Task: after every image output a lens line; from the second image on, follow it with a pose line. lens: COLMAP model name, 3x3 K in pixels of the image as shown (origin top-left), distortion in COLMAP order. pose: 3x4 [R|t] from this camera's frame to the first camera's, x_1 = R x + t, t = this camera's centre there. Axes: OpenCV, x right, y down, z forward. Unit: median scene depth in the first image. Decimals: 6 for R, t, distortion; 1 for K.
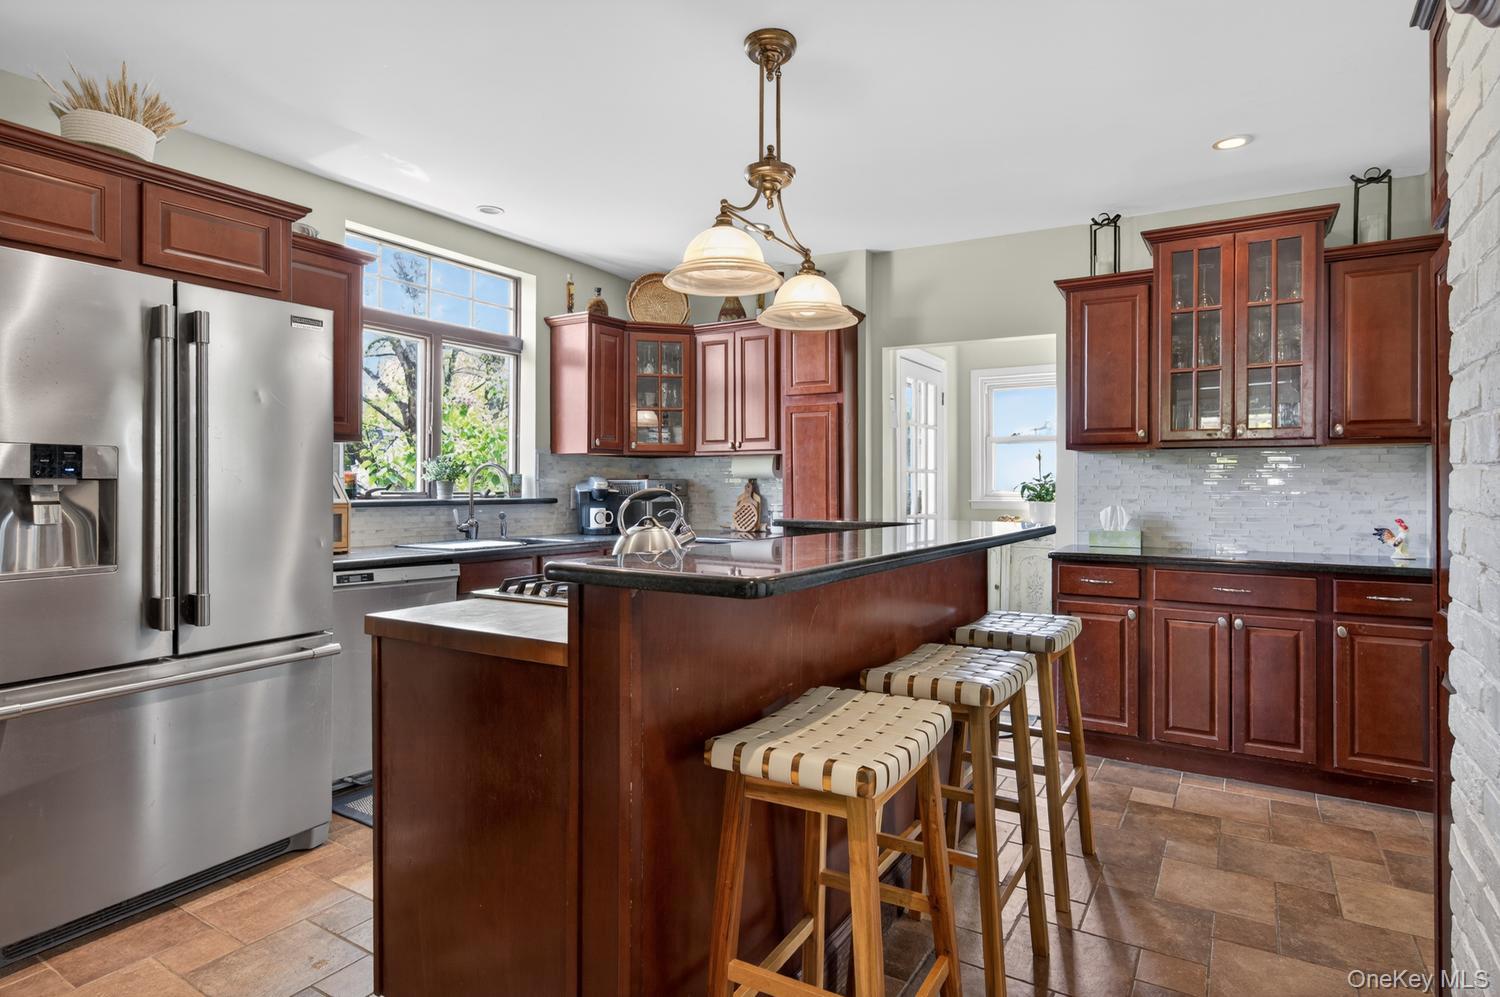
lens RADIAL K [[804.4, 0, 746.7], [0, 804.4, 482.1], [0, 0, 1]] dist [-0.001003, 0.000046]
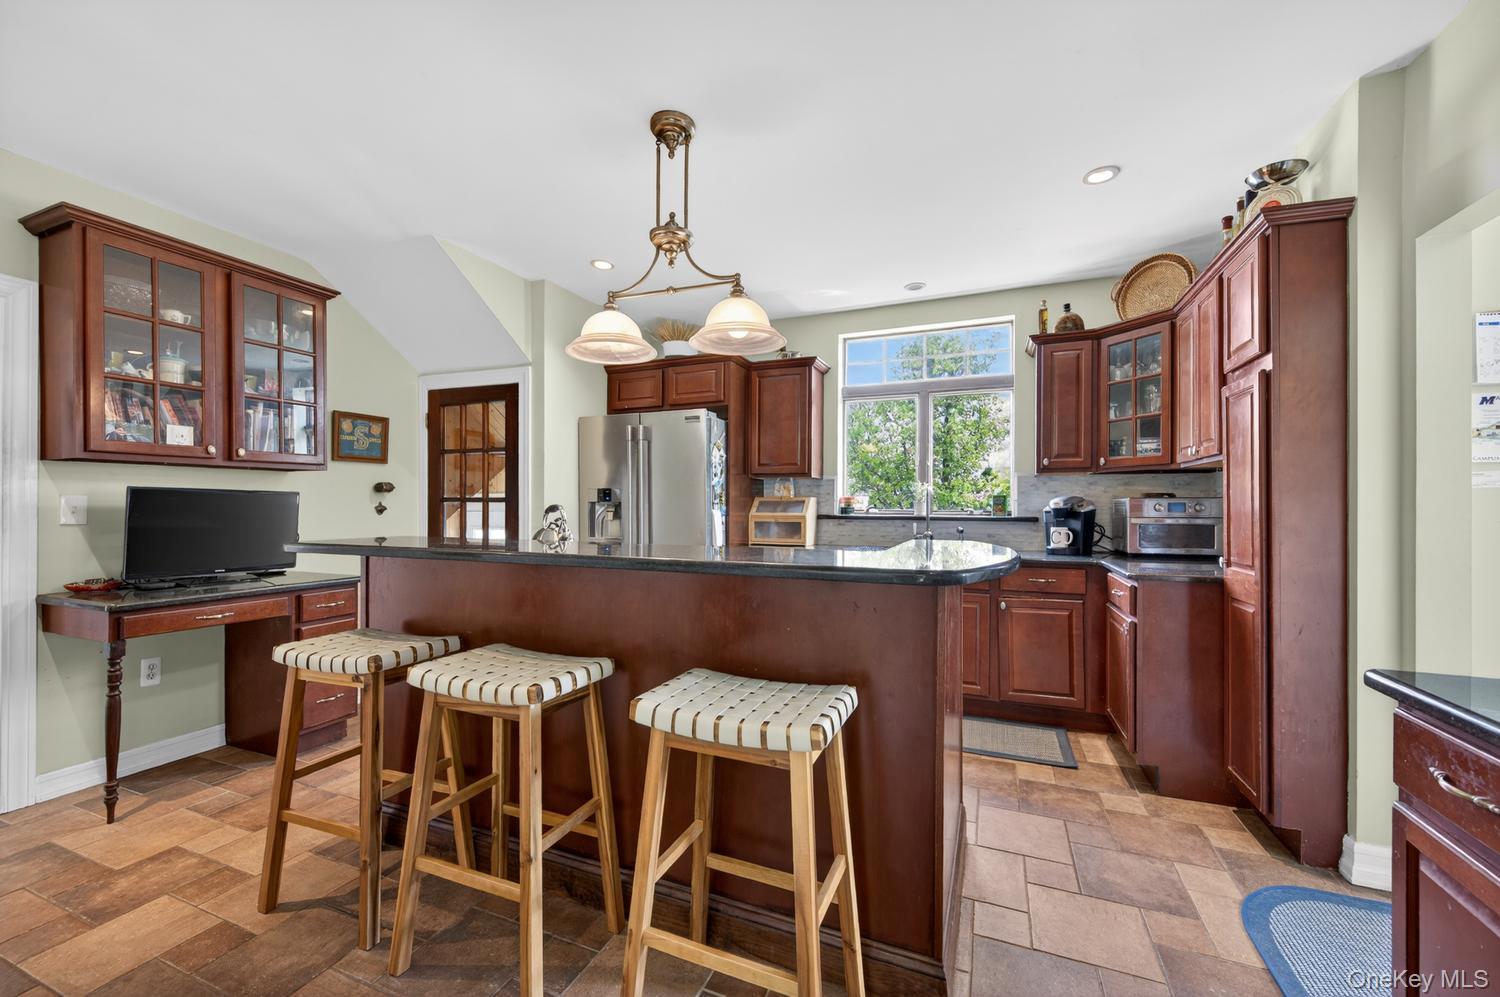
lens RADIAL K [[585.4, 0, 754.3], [0, 585.4, 507.5], [0, 0, 1]] dist [0.000905, 0.000020]
pose [[0.166680, 0.000479, -0.986011, 0.478291], [0.002984, 0.999995, 0.000990, 0.005915], [0.986007, -0.003107, 0.166678, 0.522014]]
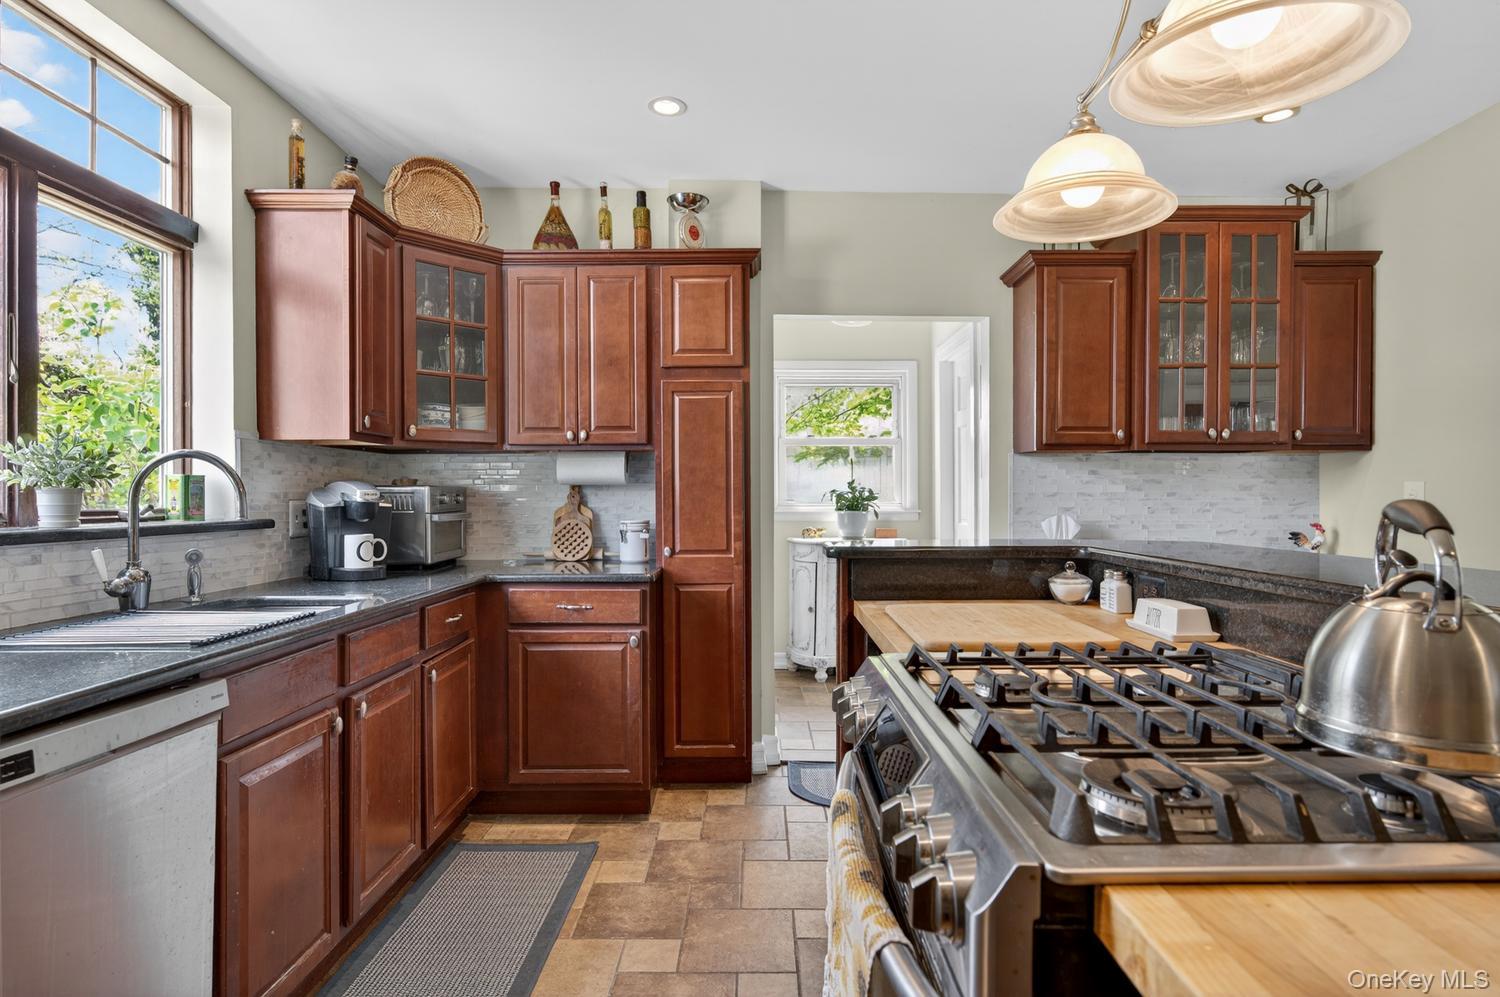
lens RADIAL K [[793.2, 0, 750.0], [0, 793.2, 498.5], [0, 0, 1]] dist [0.001854, 0.000527]
pose [[0.849414, -0.006731, 0.527684, -0.254419], [0.002982, 0.999964, 0.007954, 0.002464], [-0.527718, -0.005182, 0.849404, 0.370657]]
